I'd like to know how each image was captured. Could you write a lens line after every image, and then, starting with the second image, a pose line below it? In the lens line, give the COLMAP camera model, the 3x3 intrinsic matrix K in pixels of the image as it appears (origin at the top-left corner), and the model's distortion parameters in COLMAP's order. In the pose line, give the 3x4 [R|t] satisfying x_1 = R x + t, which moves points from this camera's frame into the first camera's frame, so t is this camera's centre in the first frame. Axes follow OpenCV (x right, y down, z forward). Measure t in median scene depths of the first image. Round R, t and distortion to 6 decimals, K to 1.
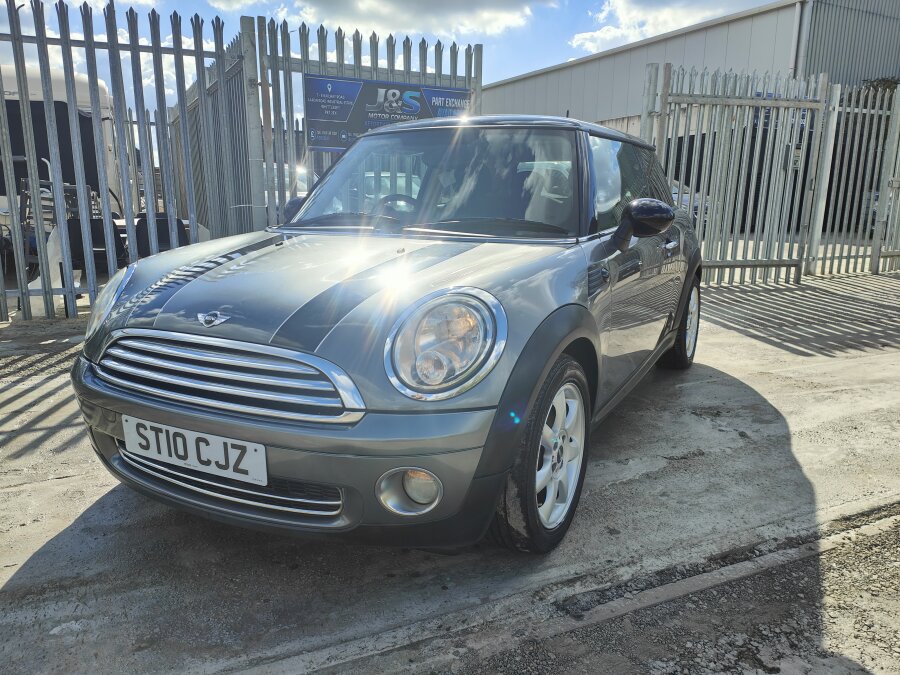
lens RADIAL K [[651.0, 0, 441.7], [0, 651.0, 363.0], [0, 0, 1]] dist [0.129541, -0.139935]
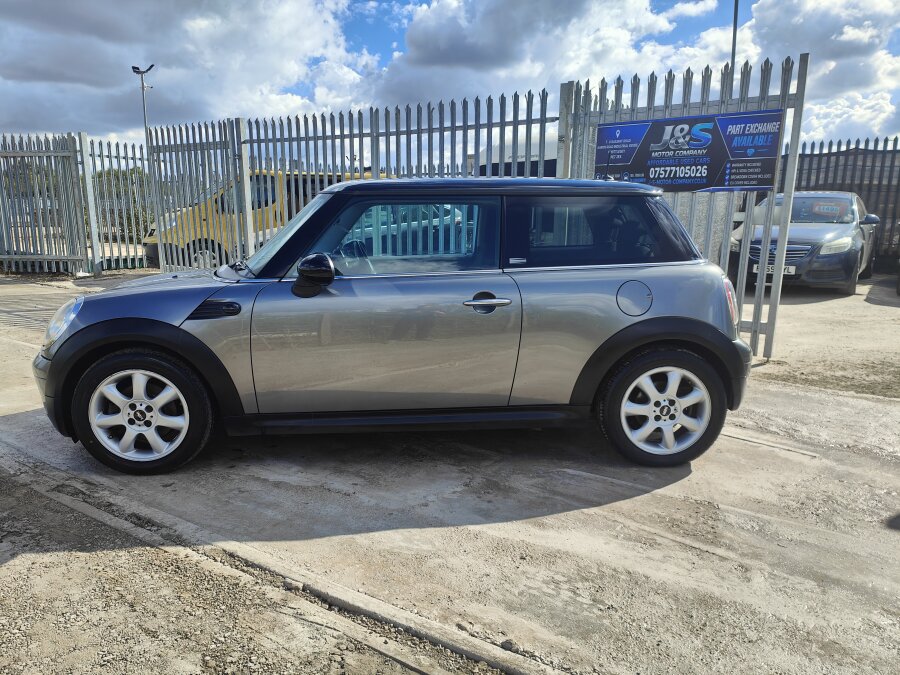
lens RADIAL K [[651.0, 0, 441.7], [0, 651.0, 363.0], [0, 0, 1]] dist [0.129541, -0.139935]
pose [[0.502527, 0.179699, -0.845680, 1.026593], [-0.218090, 0.972876, 0.077132, -0.136837], [0.836602, 0.145674, 0.528087, 0.439843]]
